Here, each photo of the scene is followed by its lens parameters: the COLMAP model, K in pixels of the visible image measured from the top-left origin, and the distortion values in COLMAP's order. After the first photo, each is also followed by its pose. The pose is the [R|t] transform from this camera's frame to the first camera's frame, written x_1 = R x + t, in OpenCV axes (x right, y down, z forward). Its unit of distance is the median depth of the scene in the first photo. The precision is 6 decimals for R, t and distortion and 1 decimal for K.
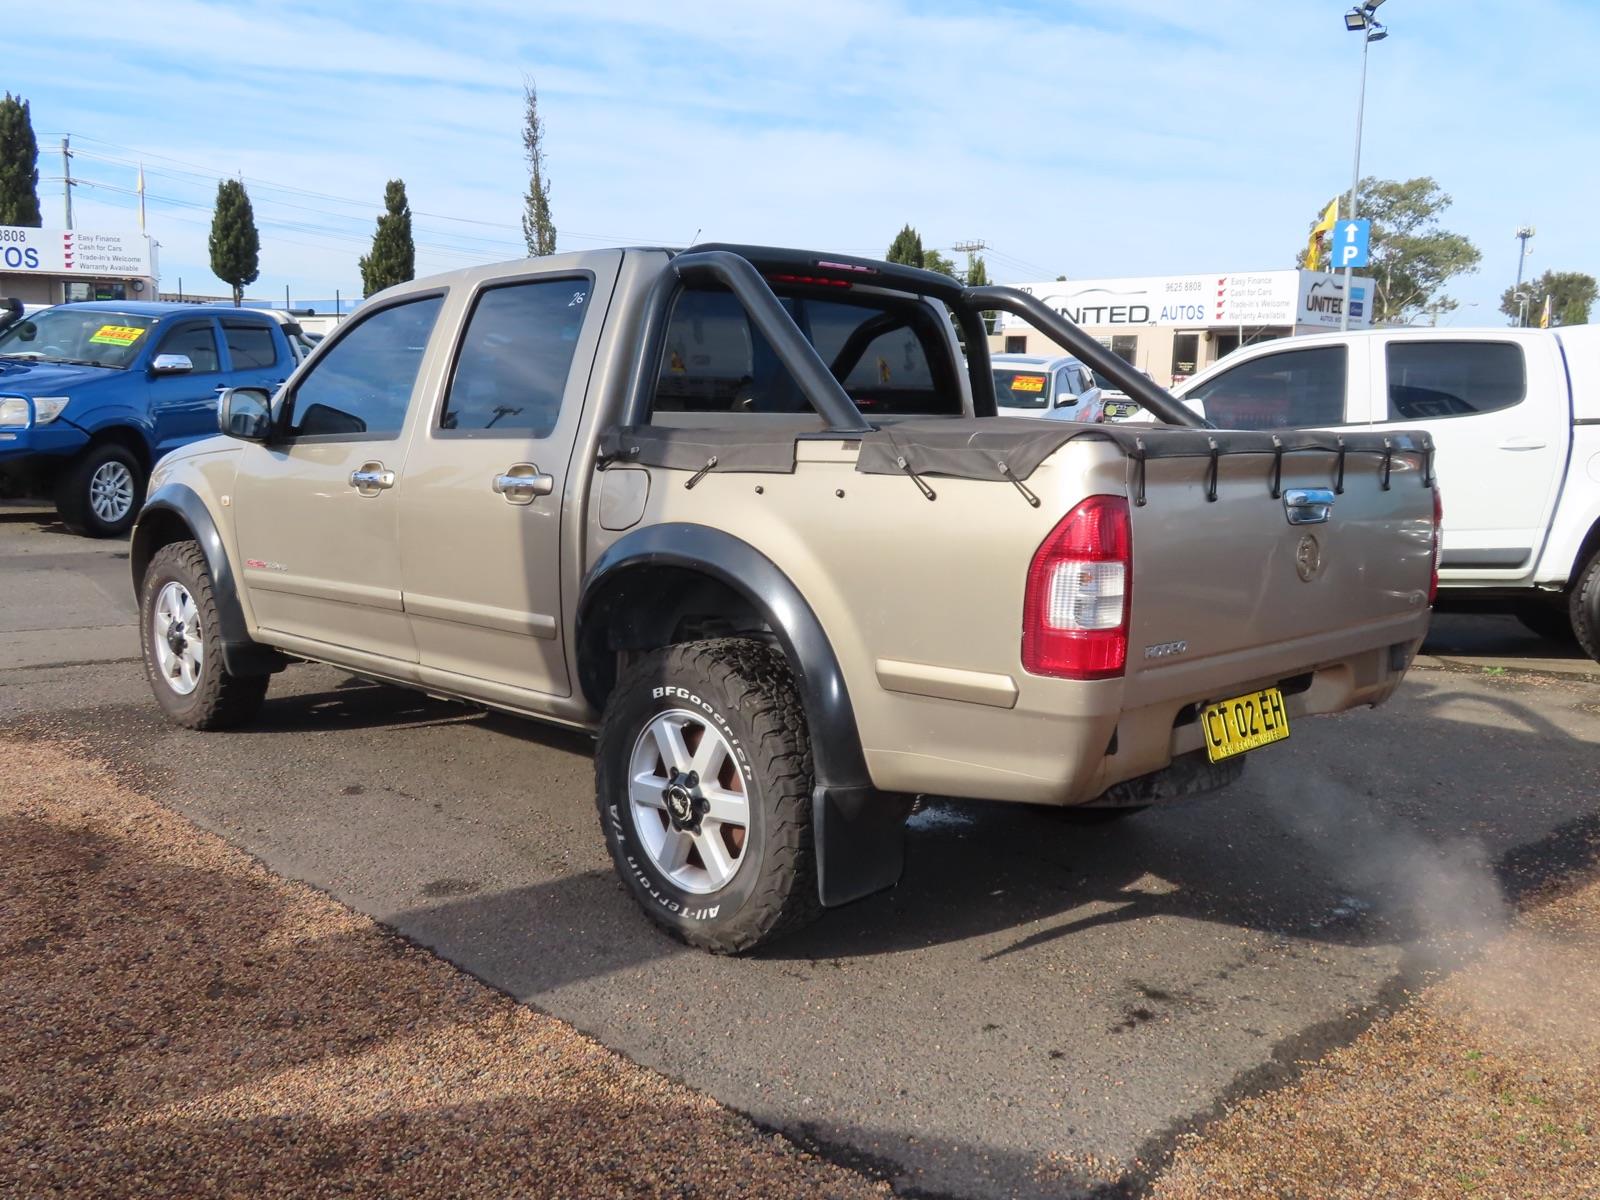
lens RADIAL K [[1434.9, 0, 800.0], [0, 1434.9, 600.0], [0, 0, 1]] dist [-0.011281, 0.001663]
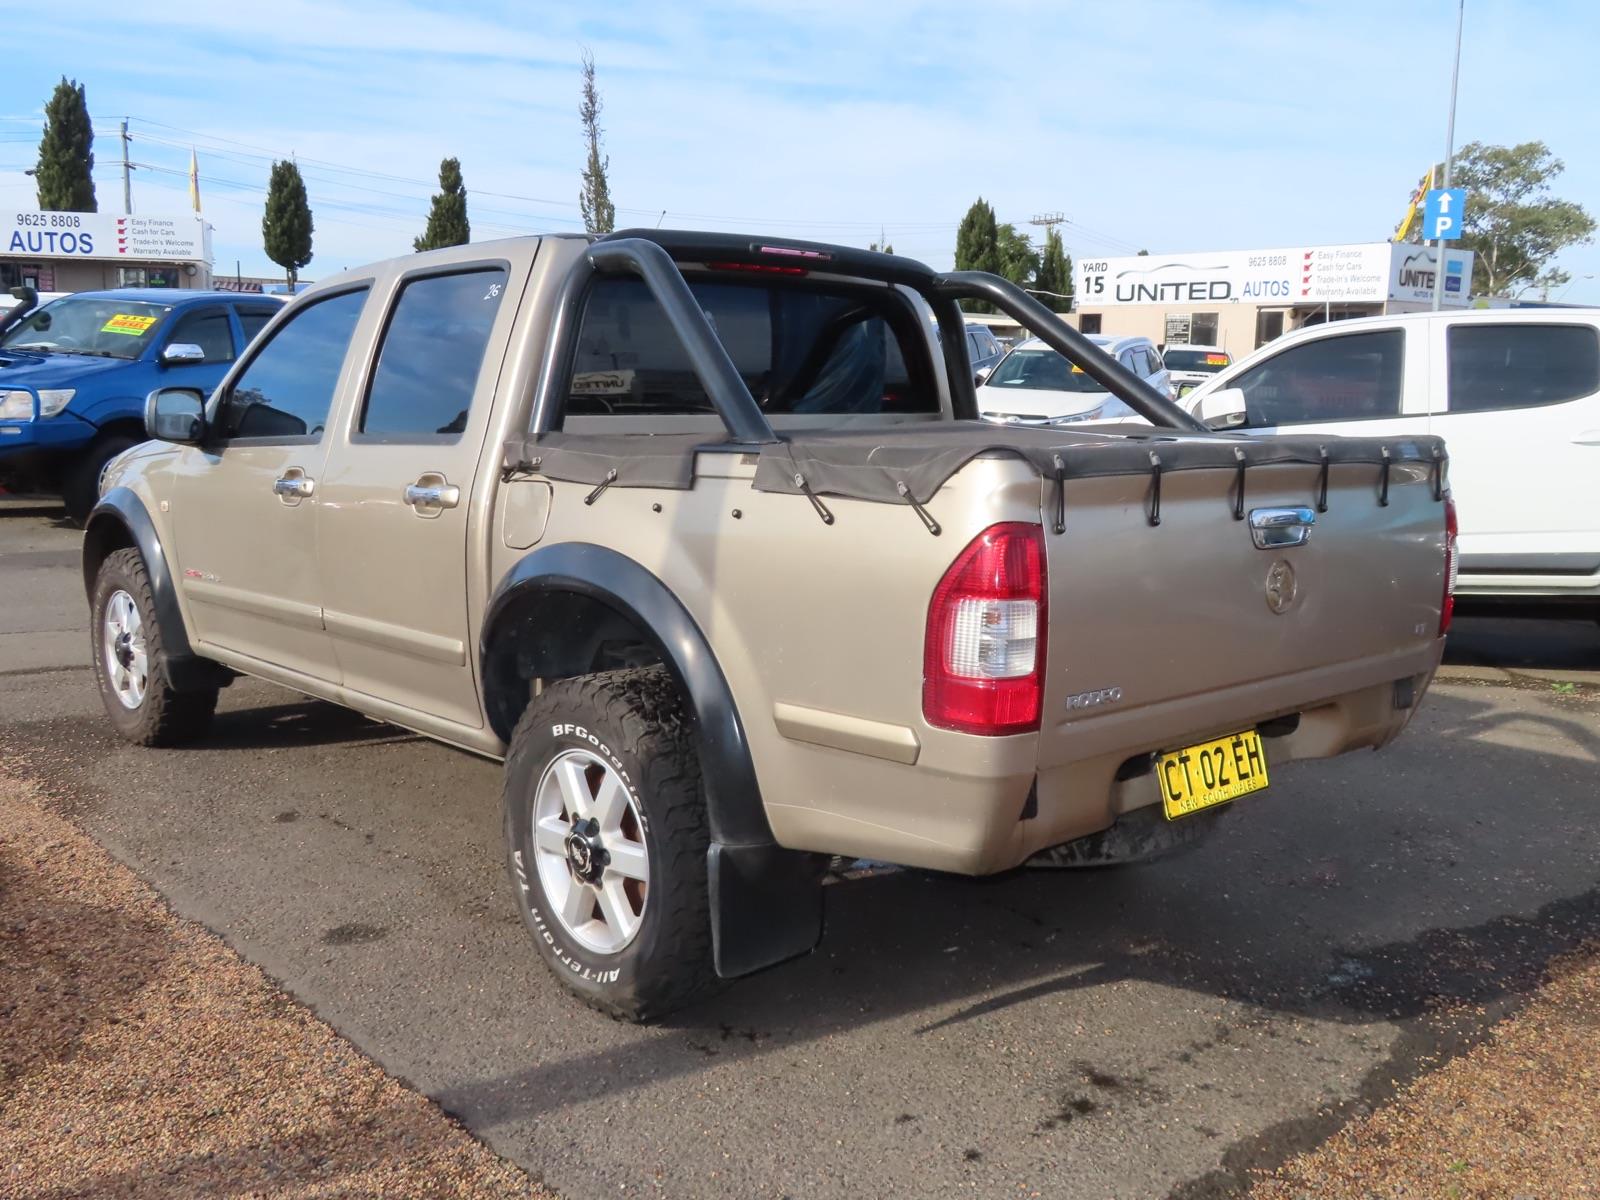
lens RADIAL K [[1482.4, 0, 789.6], [0, 1482.4, 605.3], [0, 0, 1]] dist [-0.028014, 0.014471]
pose [[0.998290, 0.003858, -0.058323, 0.094124], [-0.003152, 0.999921, 0.012197, -0.024243], [0.058365, -0.011992, 0.998223, 0.074436]]
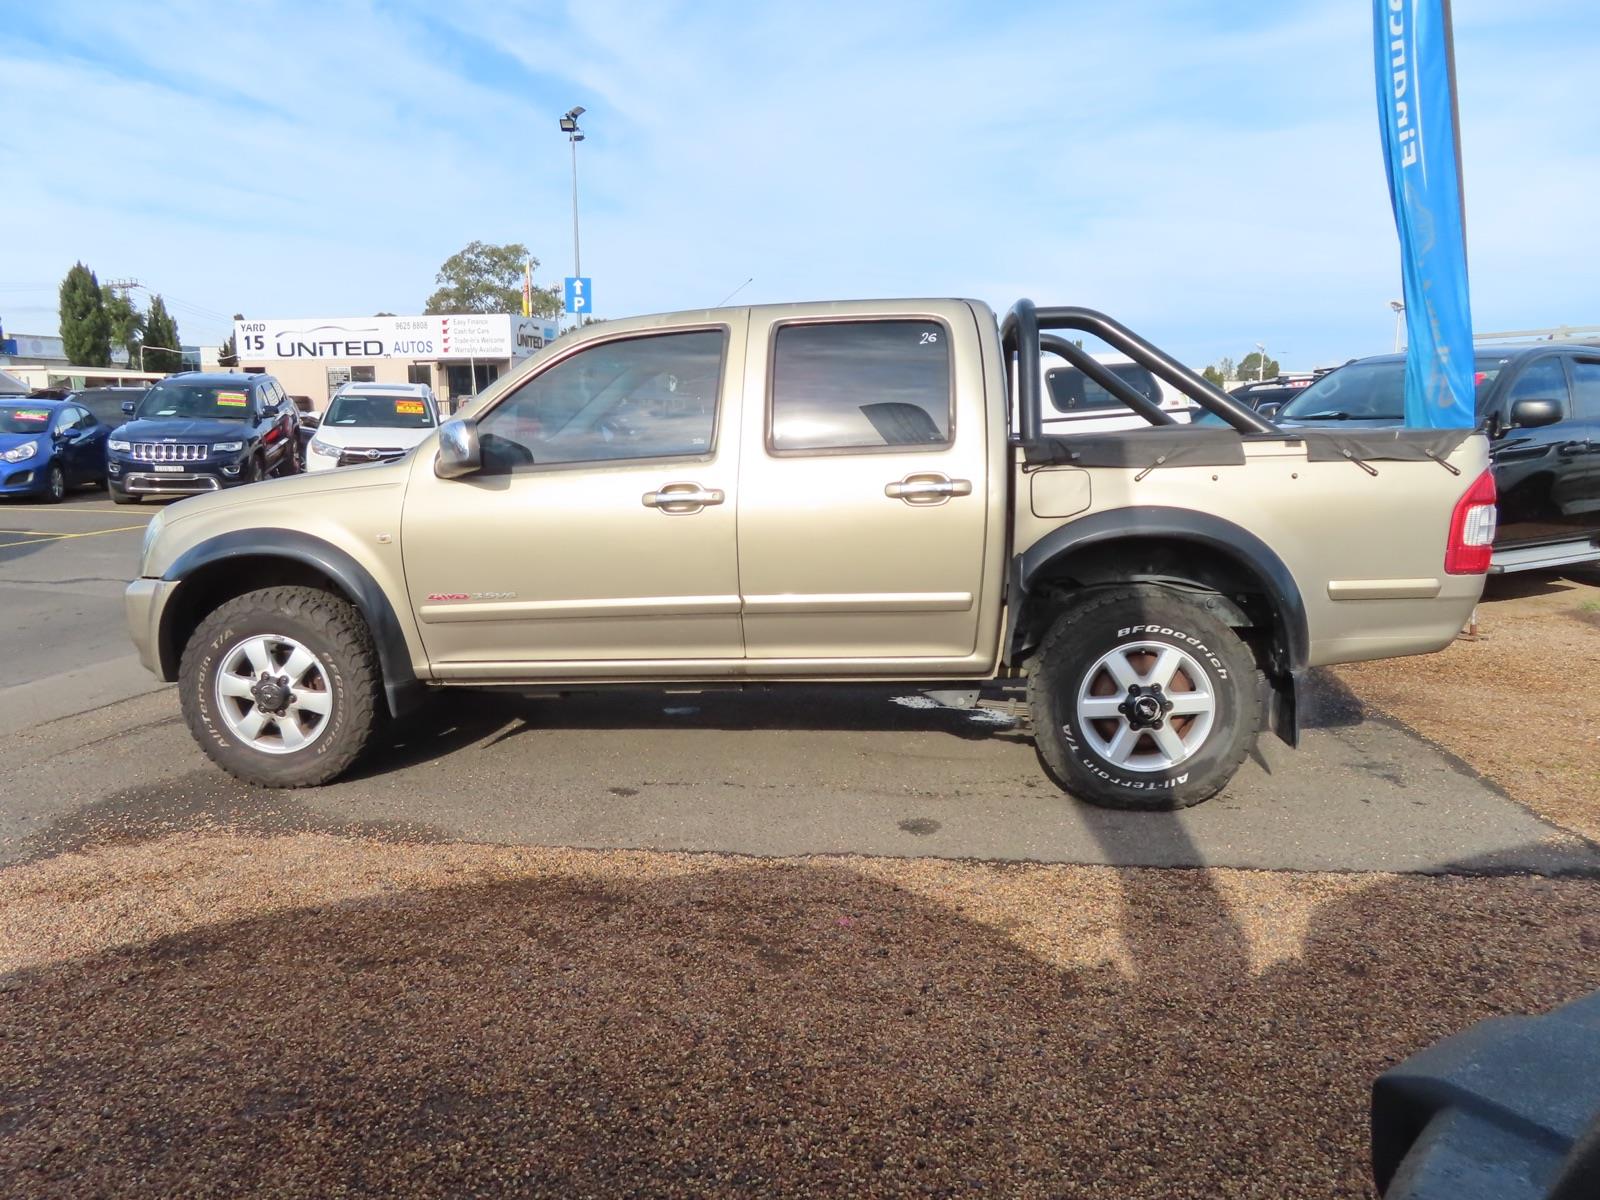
lens RADIAL K [[1179.4, 0, 756.4], [0, 1179.4, 600.6], [0, 0, 1]] dist [-0.045386, 0.045648]
pose [[0.797306, -0.118238, 0.591881, -0.967761], [0.109089, 0.992704, 0.051359, -0.057098], [-0.593636, 0.023619, 0.804387, 0.286738]]
